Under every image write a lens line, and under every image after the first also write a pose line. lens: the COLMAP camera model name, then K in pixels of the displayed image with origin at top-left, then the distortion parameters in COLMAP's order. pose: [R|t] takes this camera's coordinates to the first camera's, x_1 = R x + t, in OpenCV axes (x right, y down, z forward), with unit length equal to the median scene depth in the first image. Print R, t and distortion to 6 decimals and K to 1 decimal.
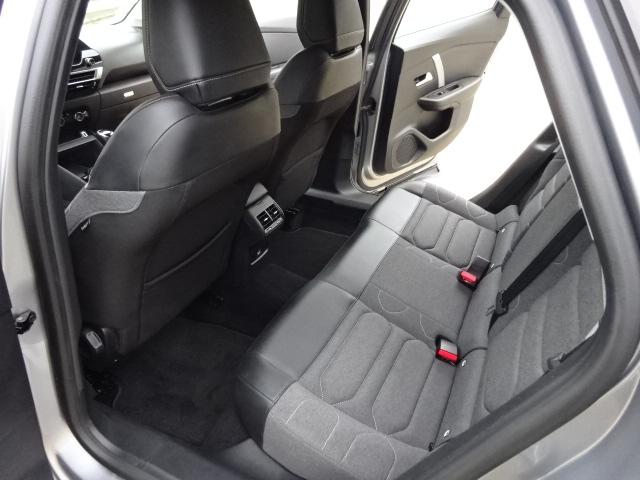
lens RADIAL K [[467.2, 0, 320.9], [0, 467.2, 241.0], [0, 0, 1]] dist [-0.002024, -0.004287]
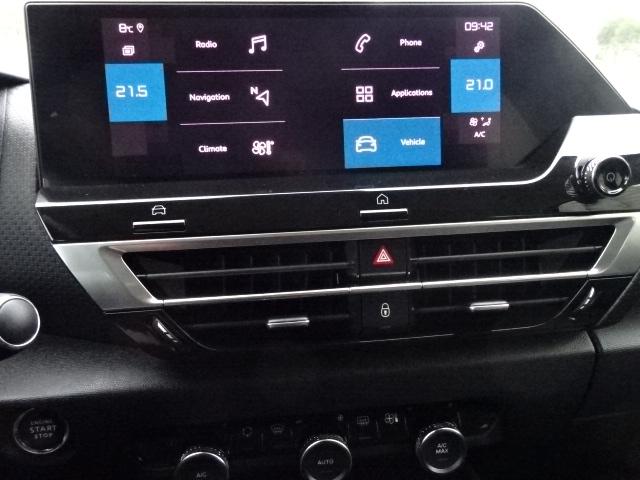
lens RADIAL K [[547.6, 0, 319.1], [0, 547.6, 238.8], [0, 0, 1]] dist [-0.007565, 0.009007]
pose [[0.579693, 0.161558, -0.798658, -0.382352], [-0.378672, 0.921291, -0.088488, -0.300197], [0.721500, 0.353726, 0.595244, 0.797293]]
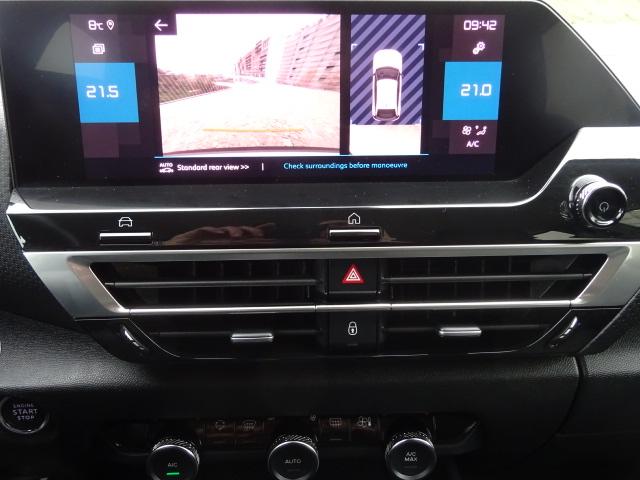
lens RADIAL K [[613.5, 0, 320.8], [0, 613.5, 239.4], [0, 0, 1]] dist [-0.000894, 0.000000]
pose [[0.503163, 0.305411, -0.808425, -0.361997], [-0.427378, 0.901007, 0.074387, -0.340937], [0.751116, 0.308075, 0.583880, 0.795449]]
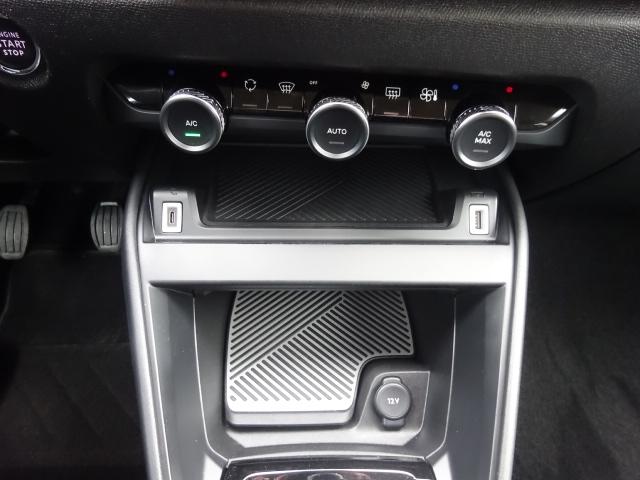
lens RADIAL K [[467.2, 0, 316.5], [0, 467.2, 233.9], [0, 0, 1]] dist [-0.002024, -0.004287]
pose [[0.415667, 0.607011, -0.677317, -0.415910], [-0.471564, 0.780620, 0.410194, -0.273803], [0.777720, 0.148894, 0.610723, 0.861759]]
